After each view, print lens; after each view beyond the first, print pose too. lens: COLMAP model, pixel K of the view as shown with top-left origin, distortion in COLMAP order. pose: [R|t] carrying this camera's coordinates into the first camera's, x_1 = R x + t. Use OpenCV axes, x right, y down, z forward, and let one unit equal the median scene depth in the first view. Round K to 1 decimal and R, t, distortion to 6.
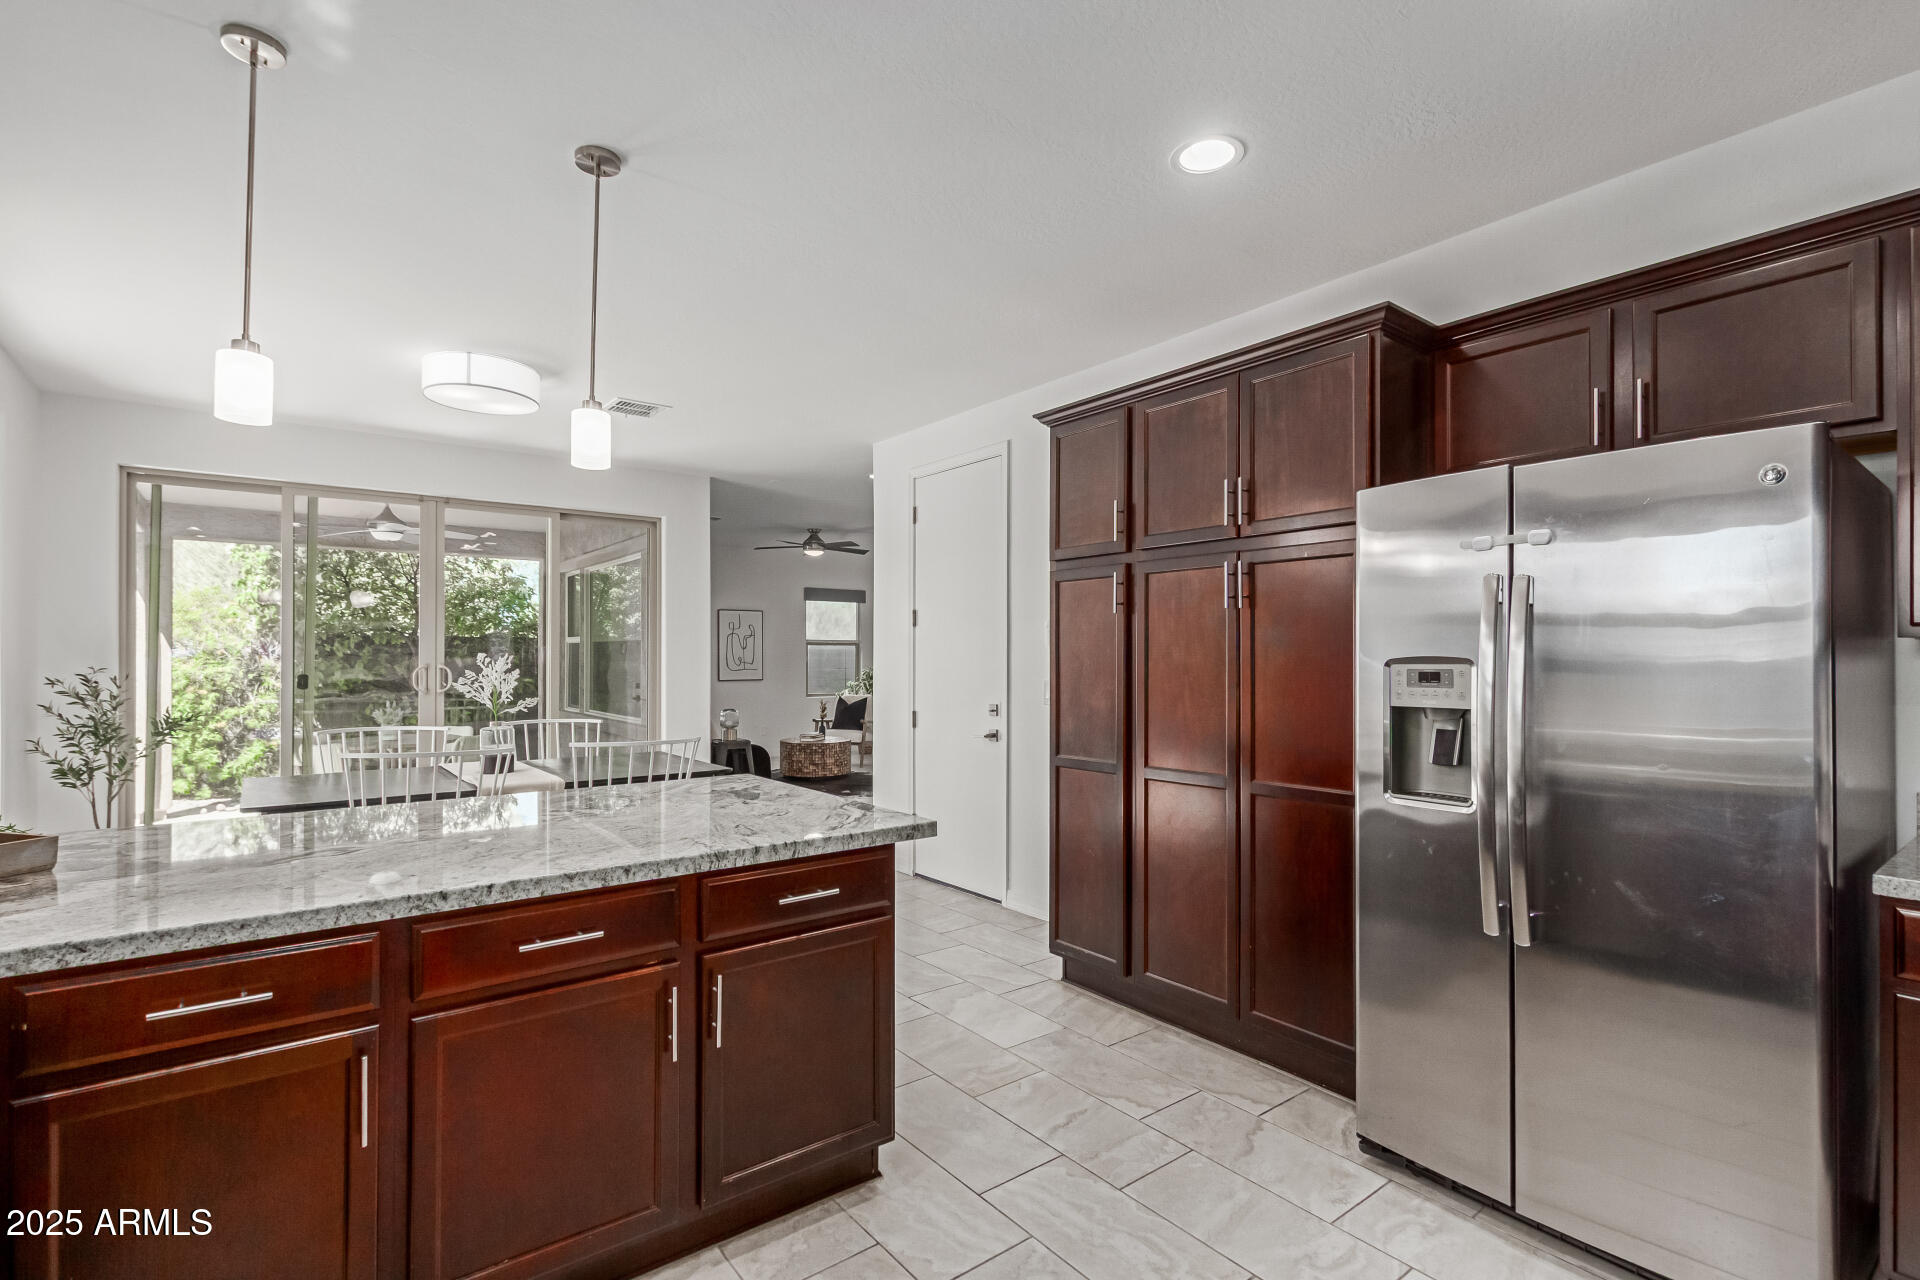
lens RADIAL K [[896.2, 0, 958.3], [0, 896.2, 635.1], [0, 0, 1]] dist [0.000869, -0.000176]
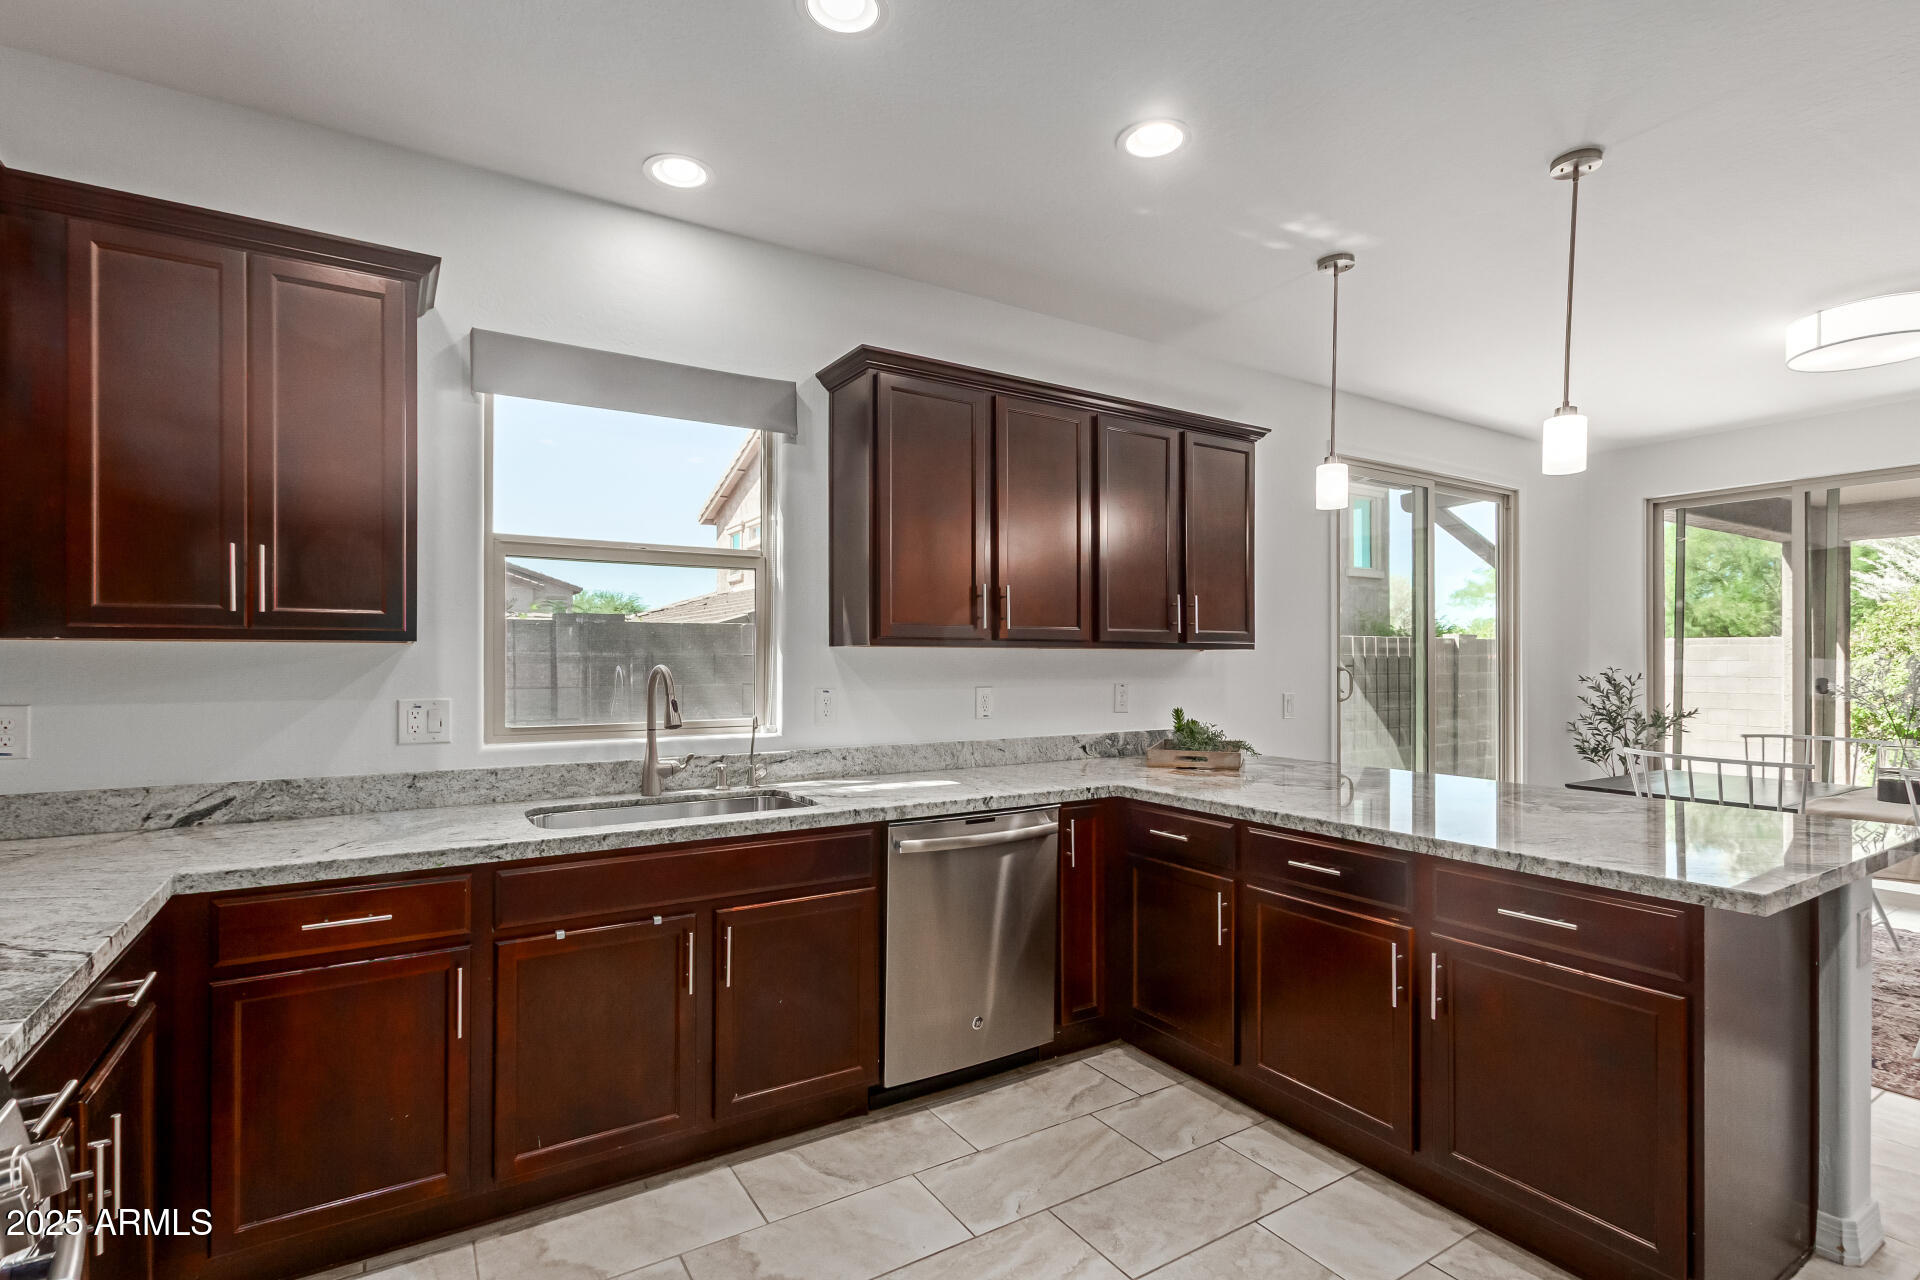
lens RADIAL K [[896.2, 0, 974.6], [0, 896.2, 655.0], [0, 0, 1]] dist [0.000869, -0.000176]
pose [[-0.088205, -0.007252, -0.996076, 0.690630], [0.023546, 0.999679, -0.009363, 0.017487], [0.995824, -0.024279, -0.088006, 0.457911]]
